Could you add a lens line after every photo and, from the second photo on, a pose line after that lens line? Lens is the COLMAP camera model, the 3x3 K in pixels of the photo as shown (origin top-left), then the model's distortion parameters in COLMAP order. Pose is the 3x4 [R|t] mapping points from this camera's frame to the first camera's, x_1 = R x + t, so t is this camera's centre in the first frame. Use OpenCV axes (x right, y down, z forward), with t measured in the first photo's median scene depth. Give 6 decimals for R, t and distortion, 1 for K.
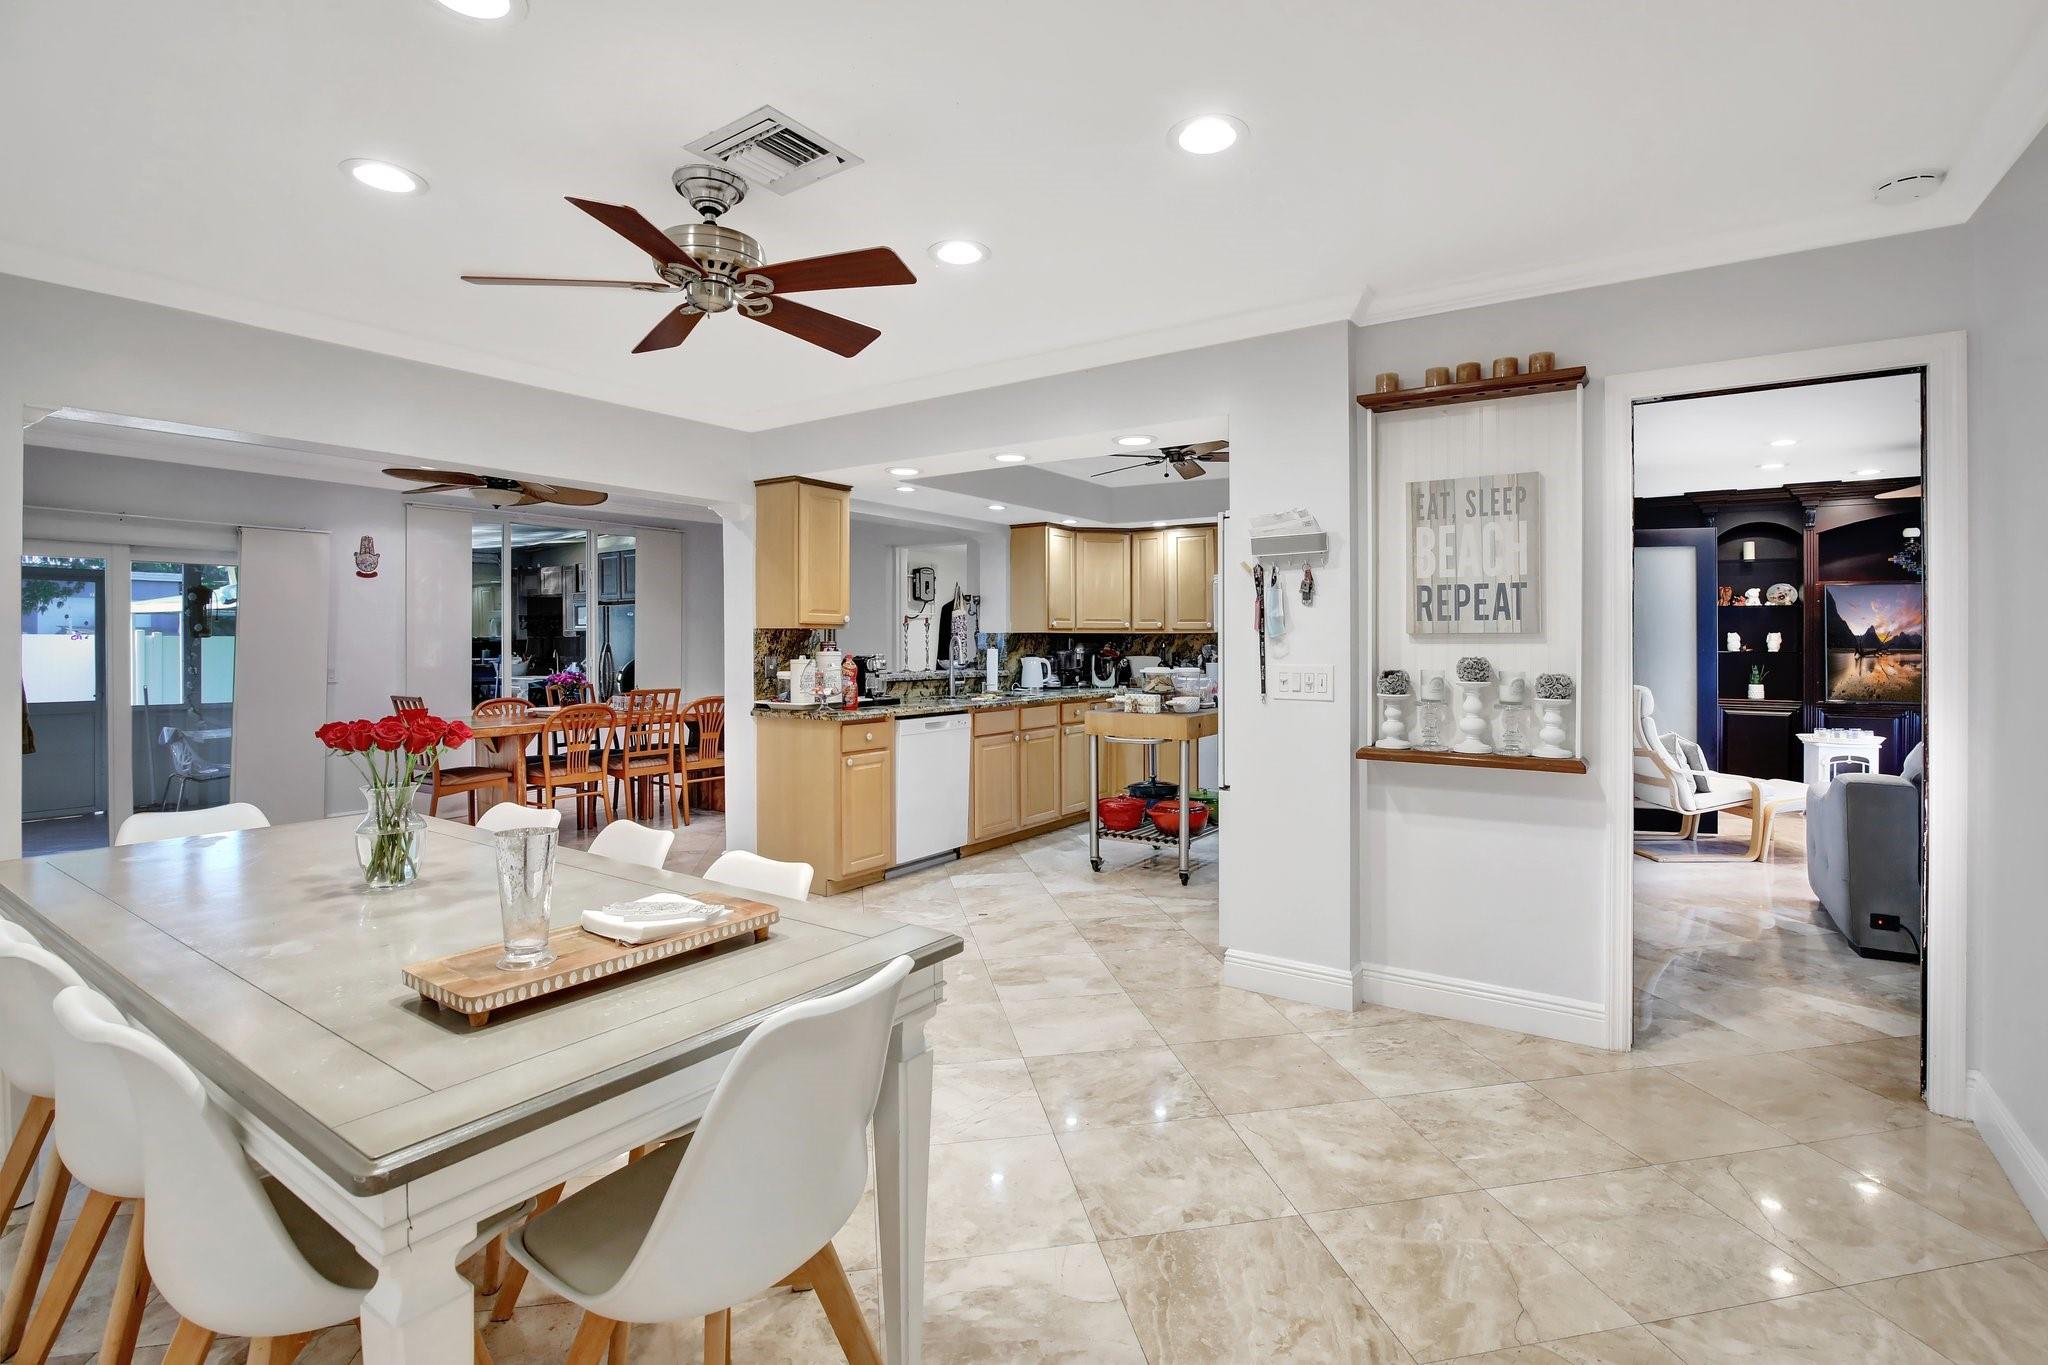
lens RADIAL K [[952.5, 0, 1035.8], [0, 952.5, 646.9], [0, 0, 1]] dist [-0.004548, 0.000554]
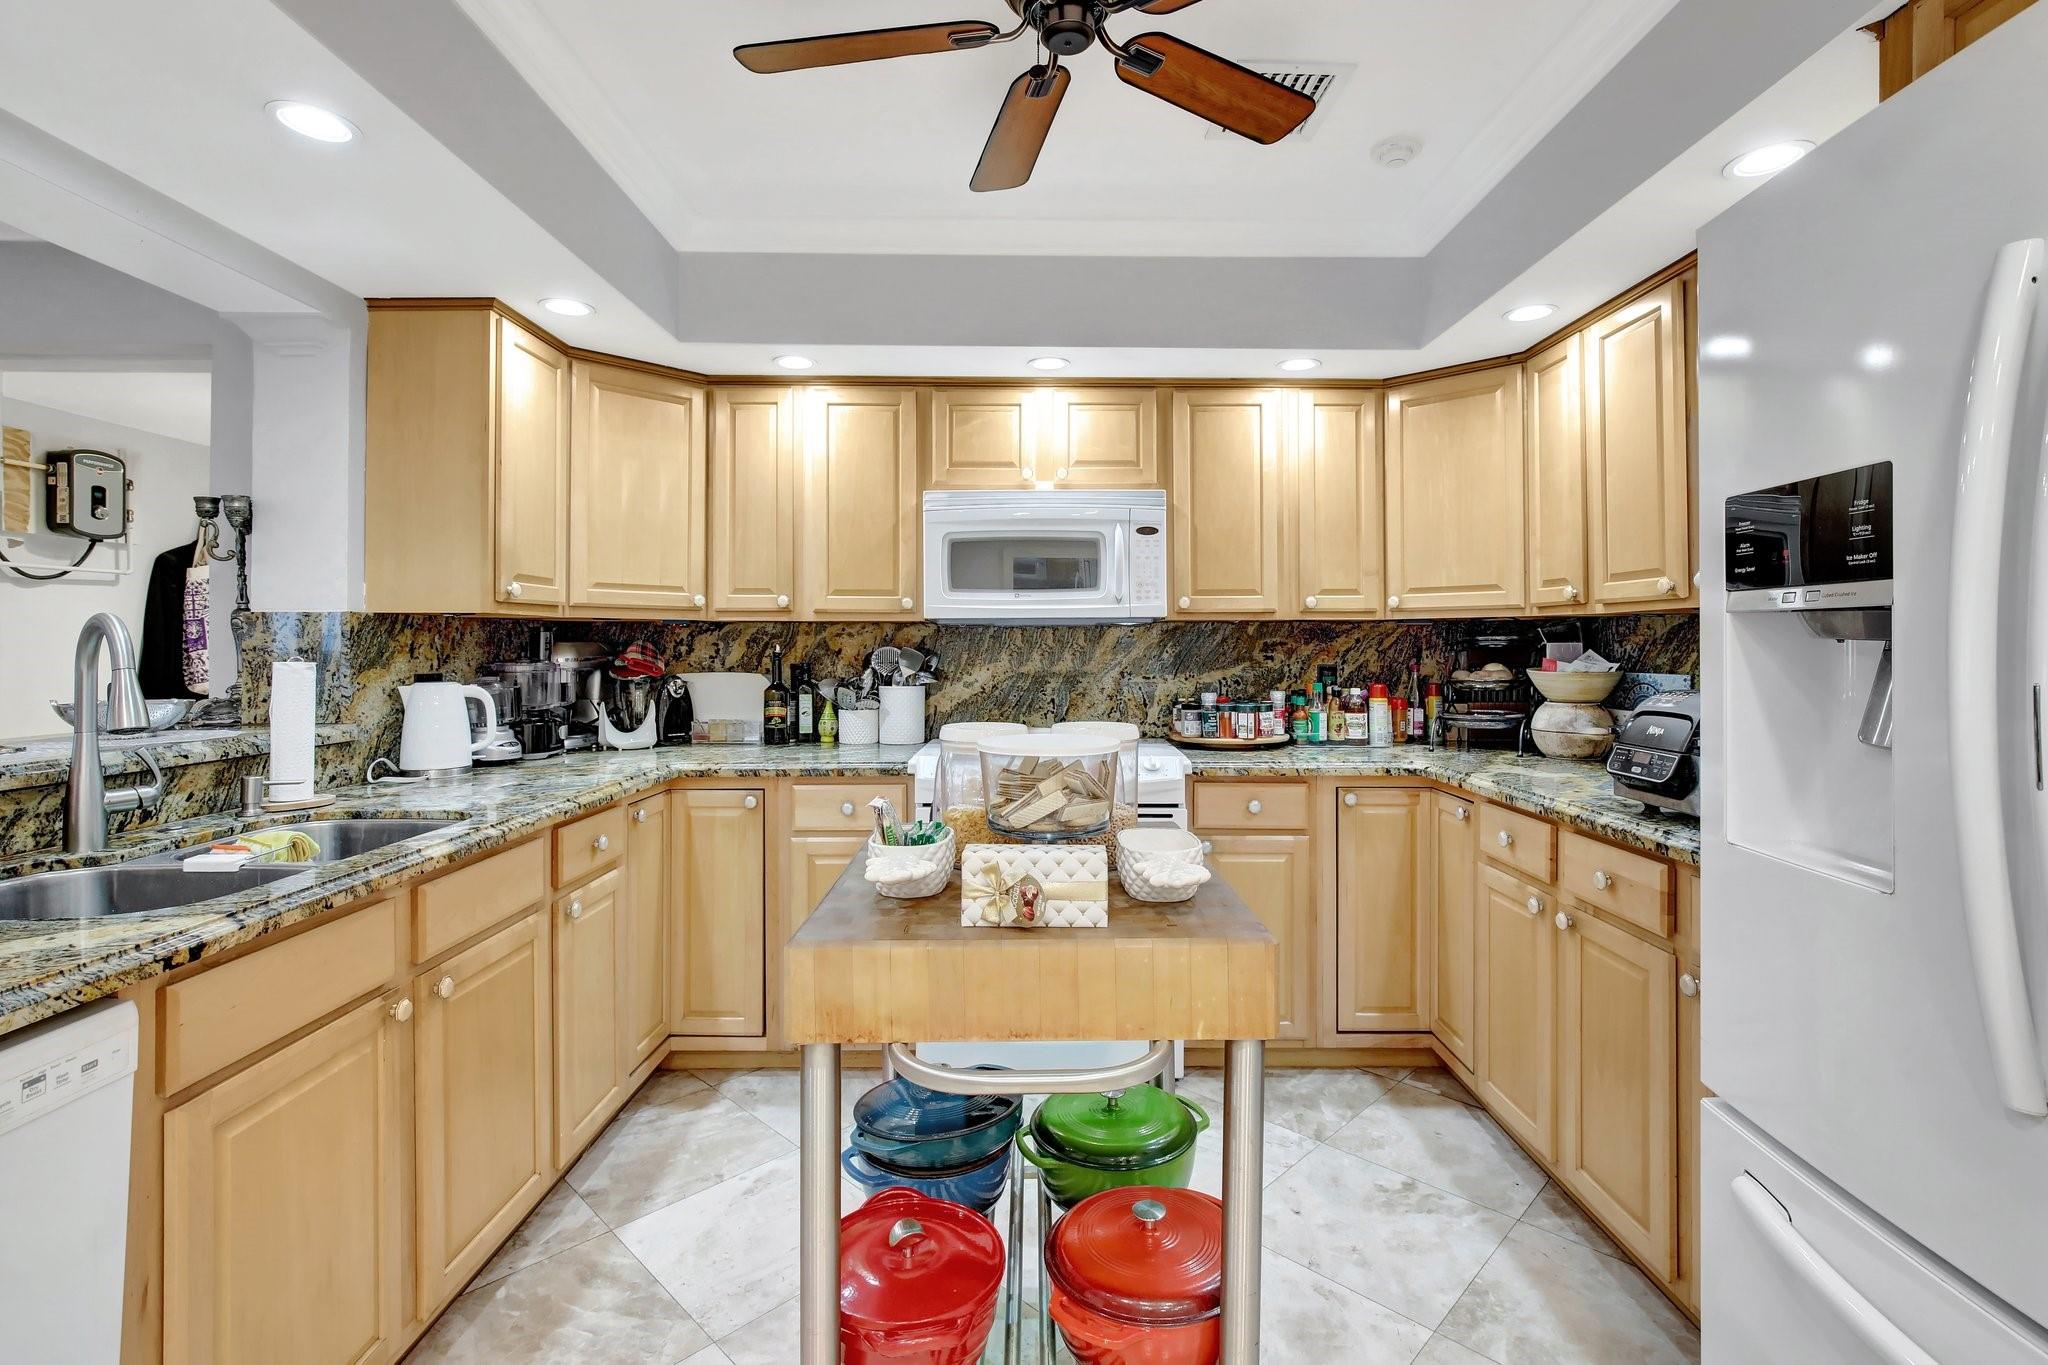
lens RADIAL K [[957.1, 0, 1035.5], [0, 957.1, 632.2], [0, 0, 1]] dist [-0.004020, -0.000478]
pose [[0.824612, 0.007731, 0.565645, -0.024184], [0.001762, 0.999867, -0.016235, -0.002103], [-0.565695, 0.014384, 0.824489, 0.653014]]
